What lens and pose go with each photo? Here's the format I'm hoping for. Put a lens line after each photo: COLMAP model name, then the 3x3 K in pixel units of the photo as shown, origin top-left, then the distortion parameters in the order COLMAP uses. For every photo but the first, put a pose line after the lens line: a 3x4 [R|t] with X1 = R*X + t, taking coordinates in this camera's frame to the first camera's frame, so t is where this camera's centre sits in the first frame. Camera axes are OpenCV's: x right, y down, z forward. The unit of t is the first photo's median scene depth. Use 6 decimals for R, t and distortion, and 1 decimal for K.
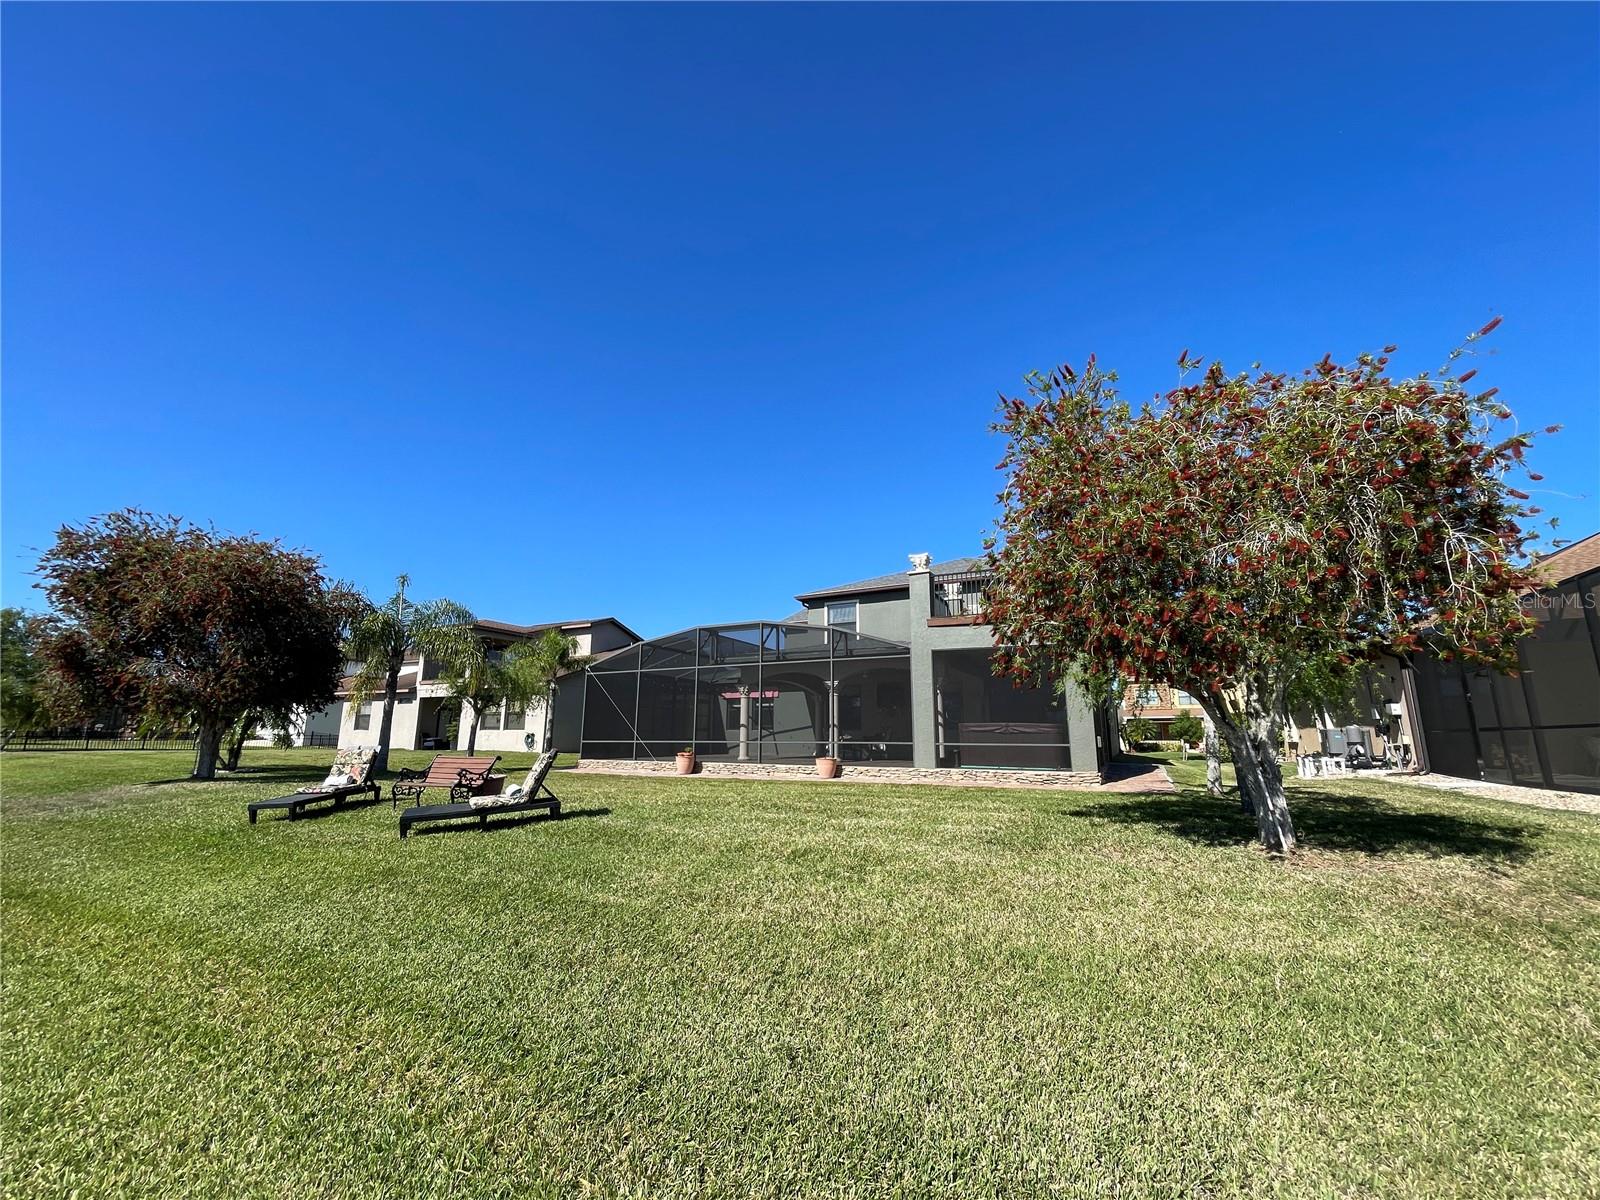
lens RADIAL K [[642.5, 0, 805.6], [0, 642.5, 614.8], [0, 0, 1]] dist [-0.006899, 0.001335]
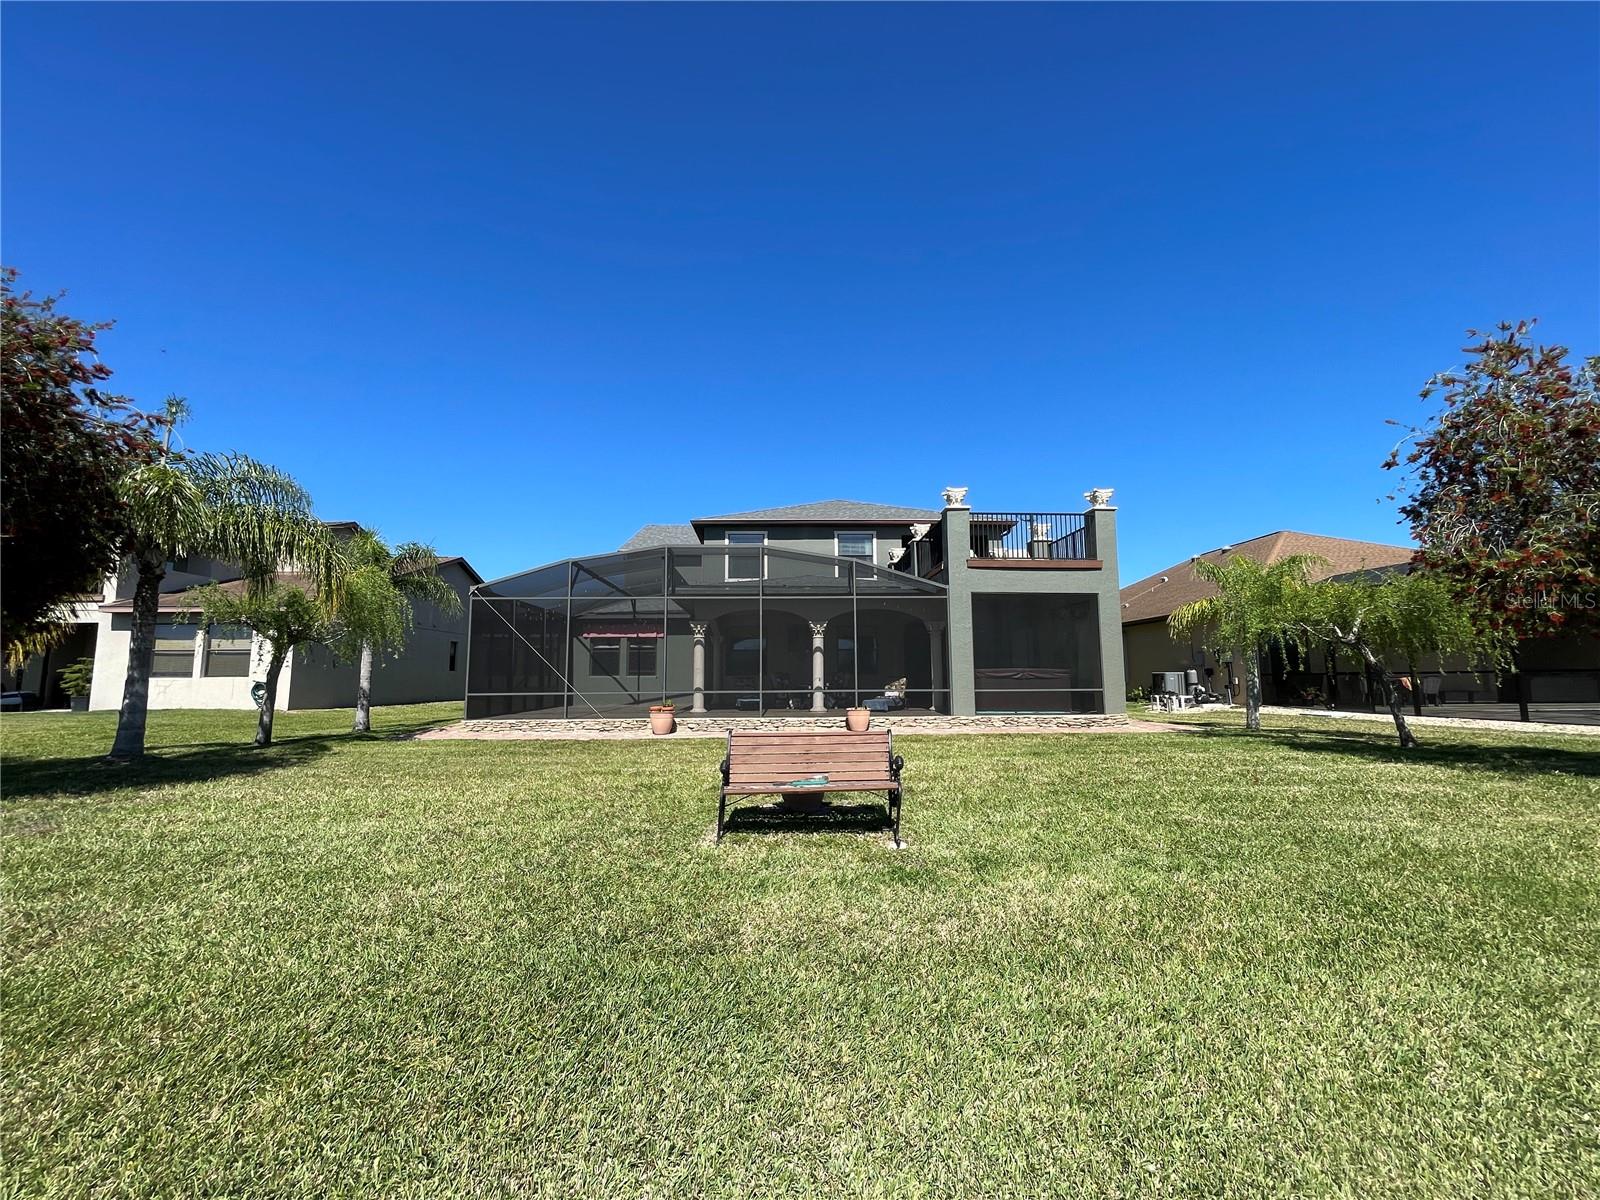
lens RADIAL K [[642.5, 0, 798.2], [0, 642.5, 601.9], [0, 0, 1]] dist [-0.006899, 0.001335]
pose [[0.881029, 0.047527, 0.470669, -0.454552], [-0.079098, 0.995734, 0.047515, 0.043184], [-0.466403, -0.079091, 0.881030, 0.277113]]
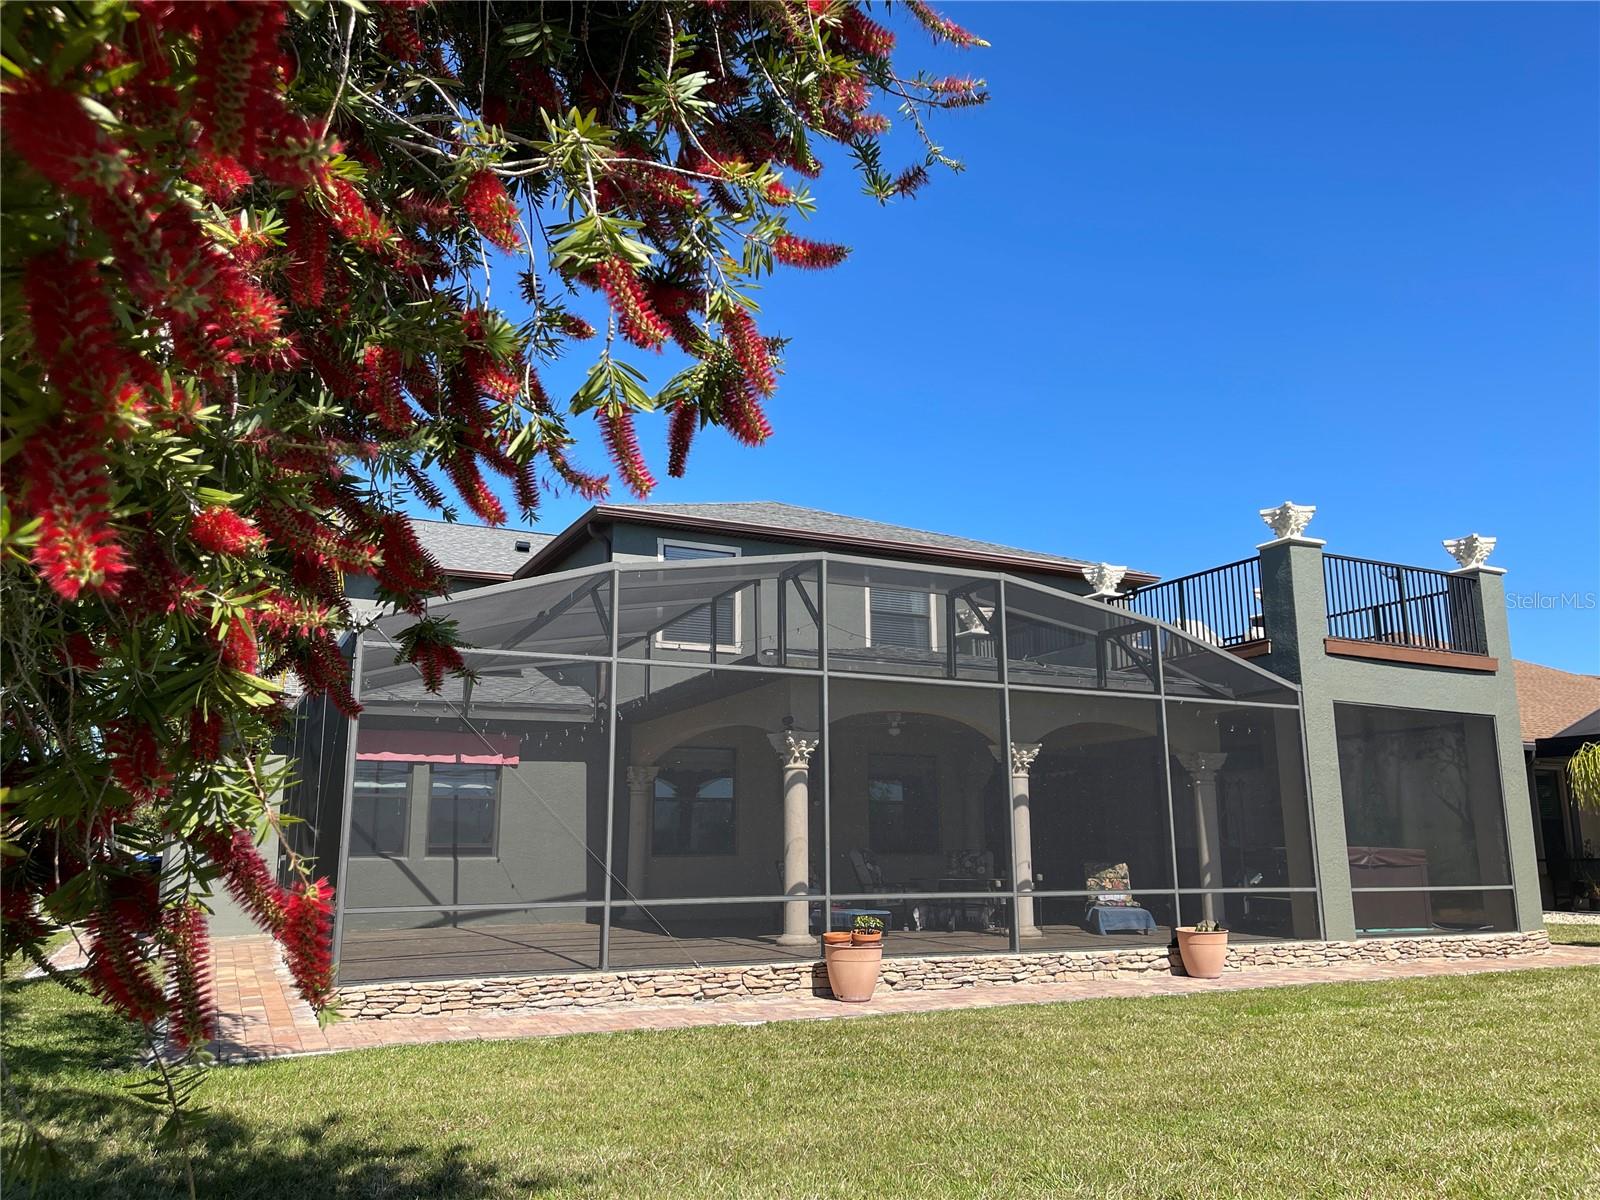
lens RADIAL K [[1201.0, 0, 792.7], [0, 1201.0, 593.4], [0, 0, 1]] dist [0.060483, -0.067601]
pose [[0.605769, 0.166004, 0.778130, -0.781161], [-0.141994, 0.984848, -0.099563, 0.122335], [-0.782867, -0.050178, 0.620162, 0.721301]]
